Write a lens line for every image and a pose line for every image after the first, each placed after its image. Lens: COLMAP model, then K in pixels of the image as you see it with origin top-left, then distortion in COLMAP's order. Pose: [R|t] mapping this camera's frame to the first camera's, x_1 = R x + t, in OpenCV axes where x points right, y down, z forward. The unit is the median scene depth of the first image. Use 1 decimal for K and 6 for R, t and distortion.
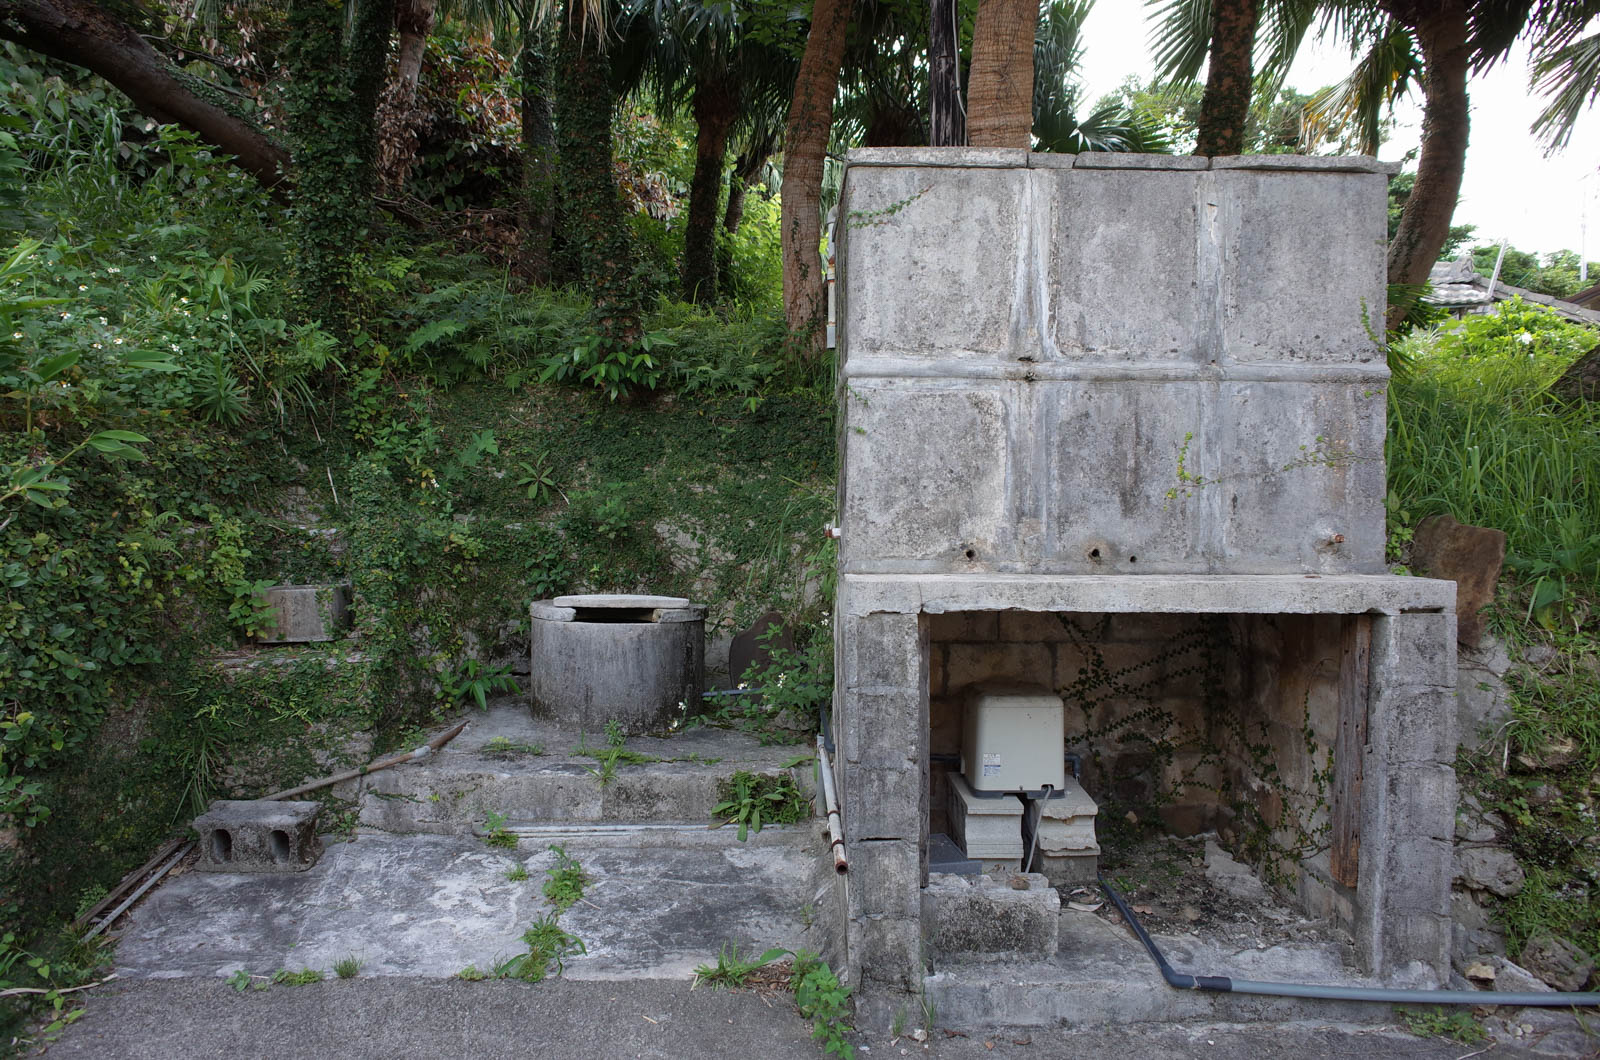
lens RADIAL K [[982.6, 0, 756.2], [0, 982.6, 516.2], [0, 0, 1]] dist [-0.078074, 0.040753]
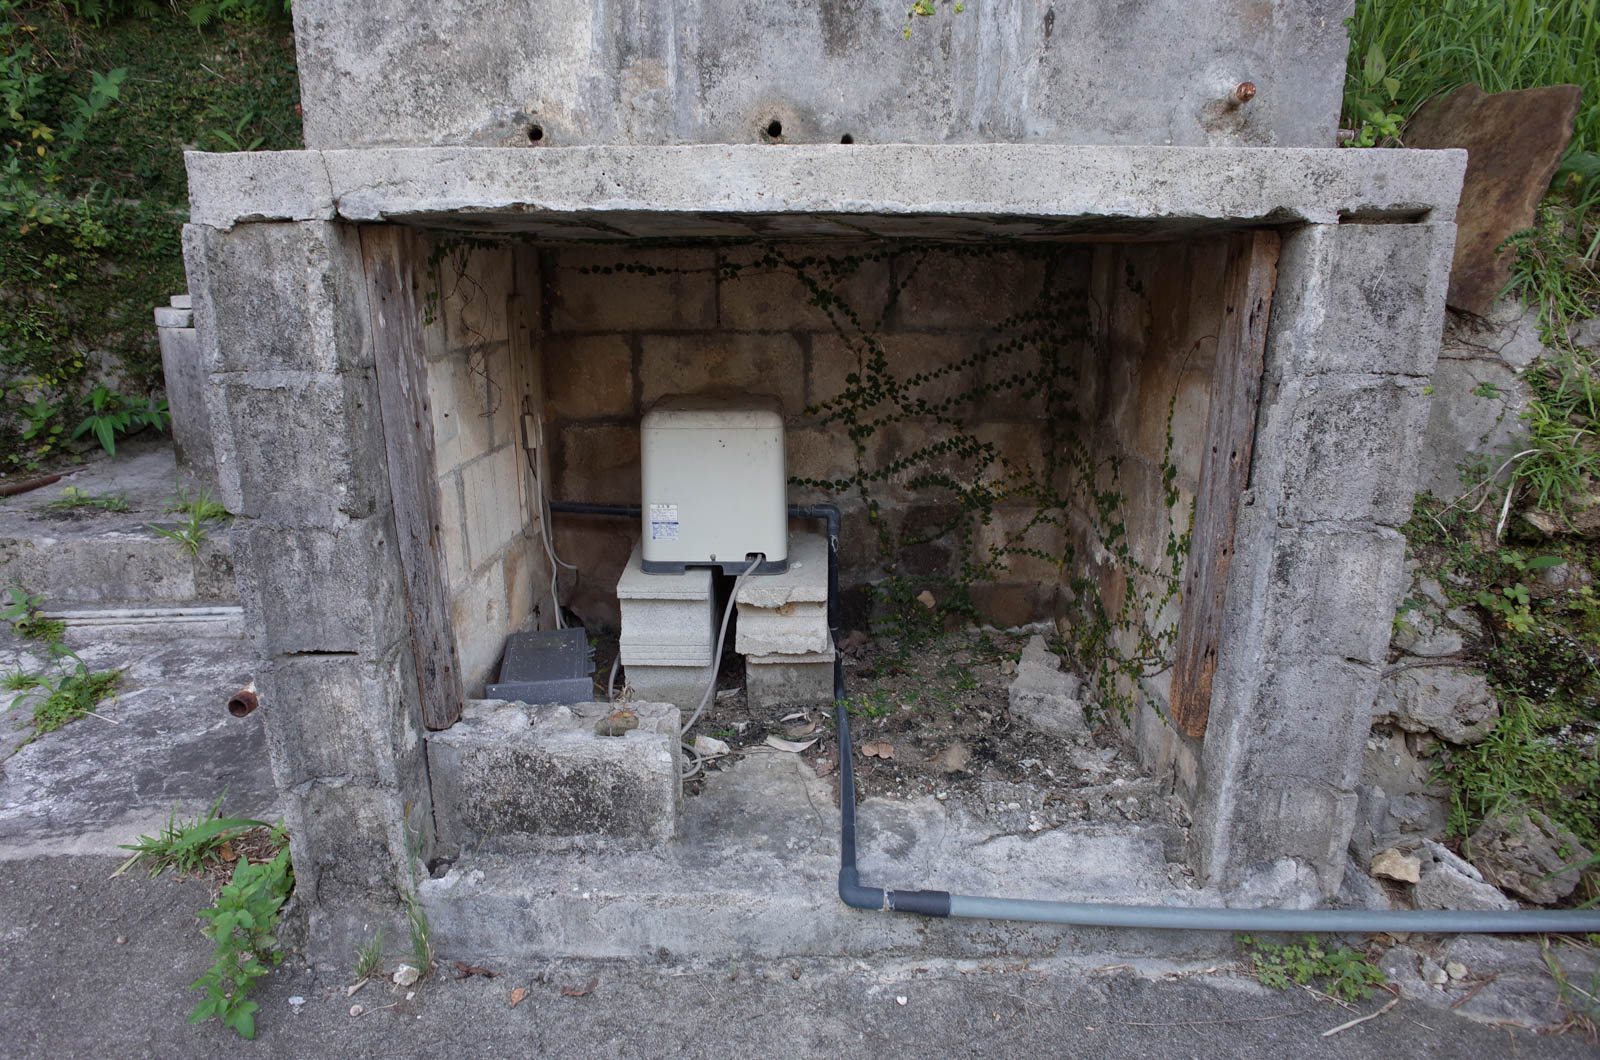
lens RADIAL K [[982.6, 0, 757.2], [0, 982.6, 527.2], [0, 0, 1]] dist [-0.078074, 0.040753]
pose [[0.999986, -0.005200, -0.000621, 0.340191], [0.005189, 0.968035, 0.250761, 0.115036], [-0.000702, -0.250761, 0.968049, 0.443463]]
